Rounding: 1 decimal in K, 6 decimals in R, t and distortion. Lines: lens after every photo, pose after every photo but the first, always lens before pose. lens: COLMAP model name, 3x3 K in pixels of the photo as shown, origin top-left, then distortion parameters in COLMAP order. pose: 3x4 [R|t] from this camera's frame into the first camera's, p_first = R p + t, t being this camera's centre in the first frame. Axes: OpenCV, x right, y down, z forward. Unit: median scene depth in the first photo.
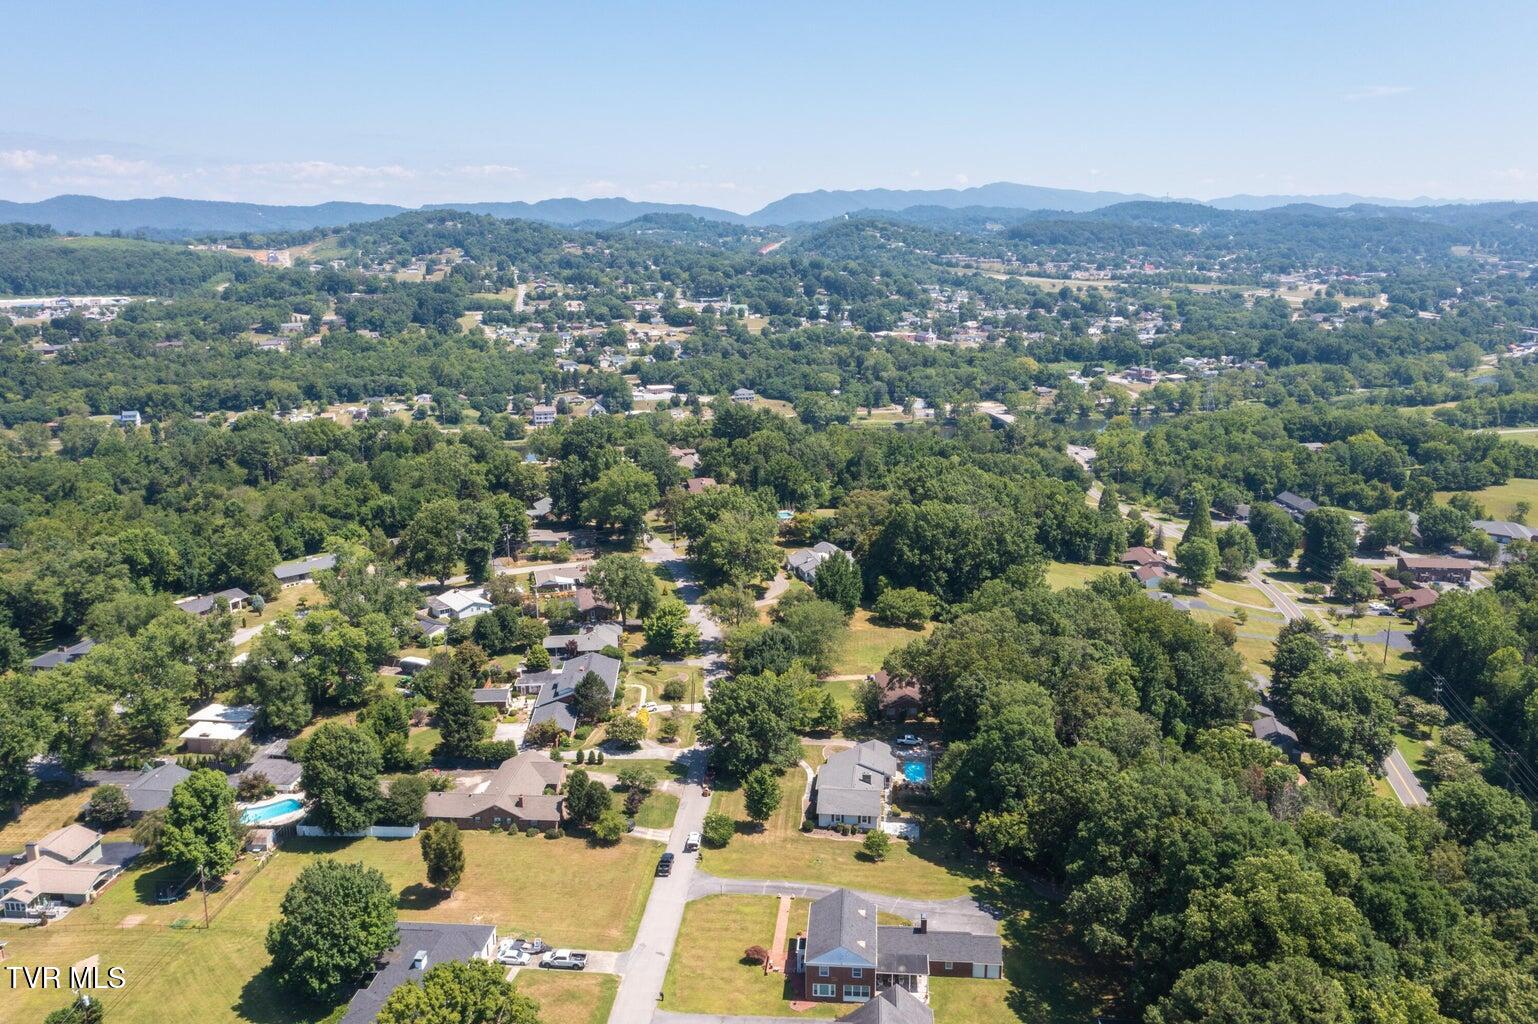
lens RADIAL K [[1227.6, 0, 771.8], [0, 1227.6, 509.4], [0, 0, 1]] dist [-0.007751, 0.017493]
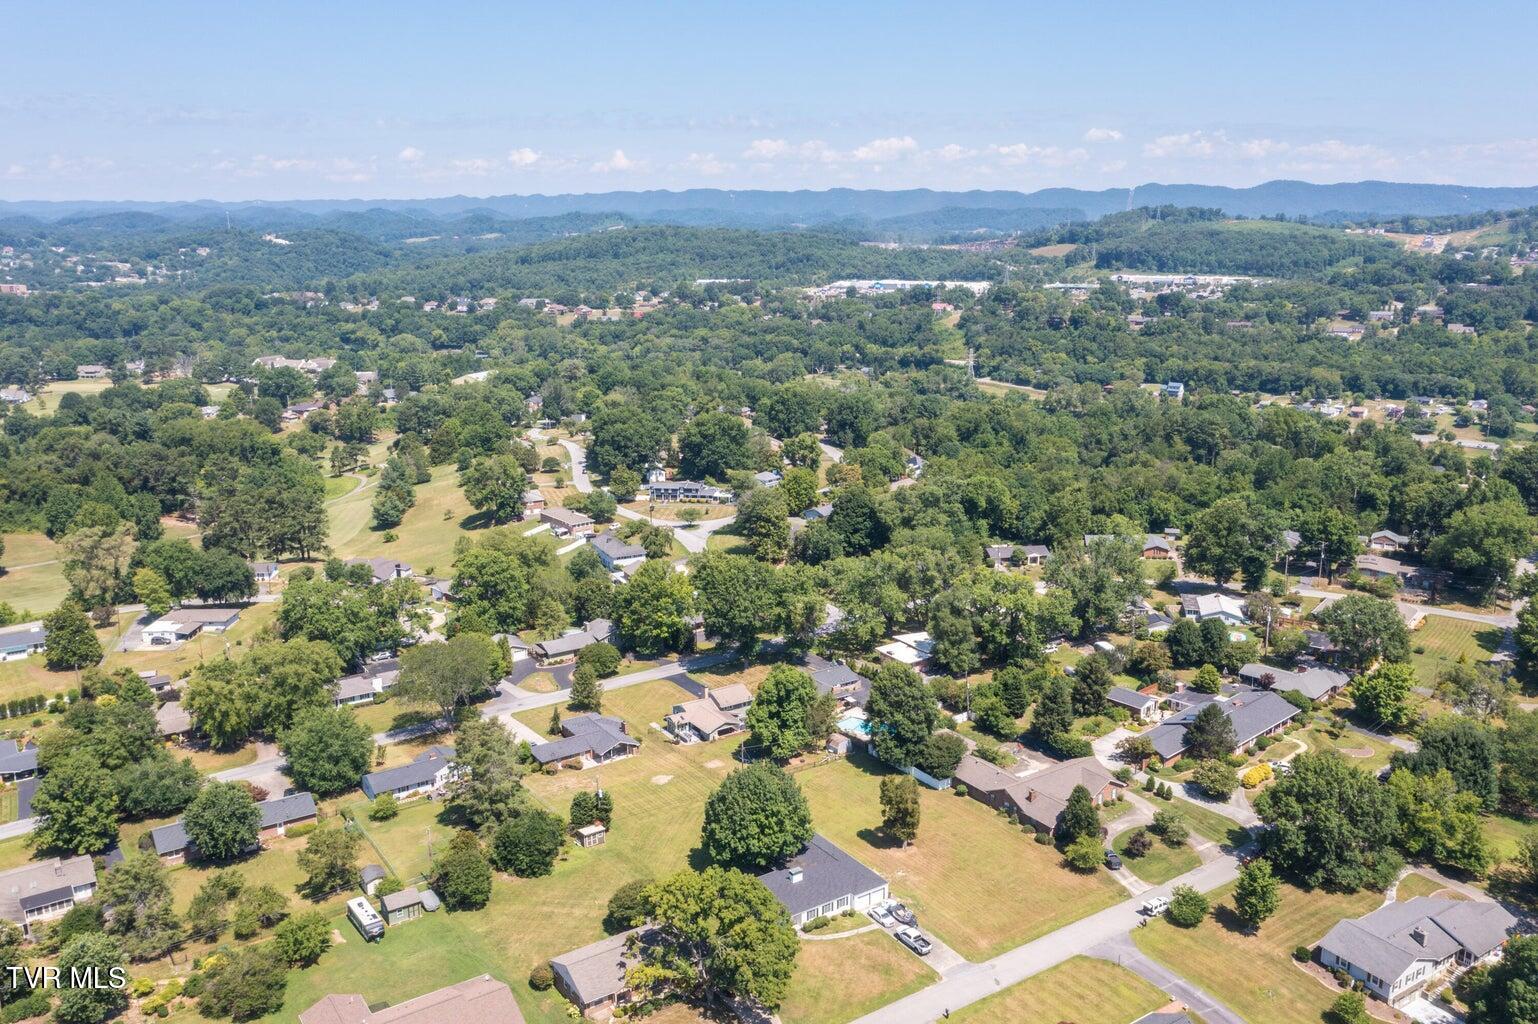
lens RADIAL K [[1227.6, 0, 771.8], [0, 1227.6, 509.4], [0, 0, 1]] dist [-0.007751, 0.017493]
pose [[0.621641, 0.185609, -0.760994, 0.242662], [-0.175914, 0.979784, 0.095271, -0.029123], [0.763293, 0.074645, 0.641726, 0.124348]]
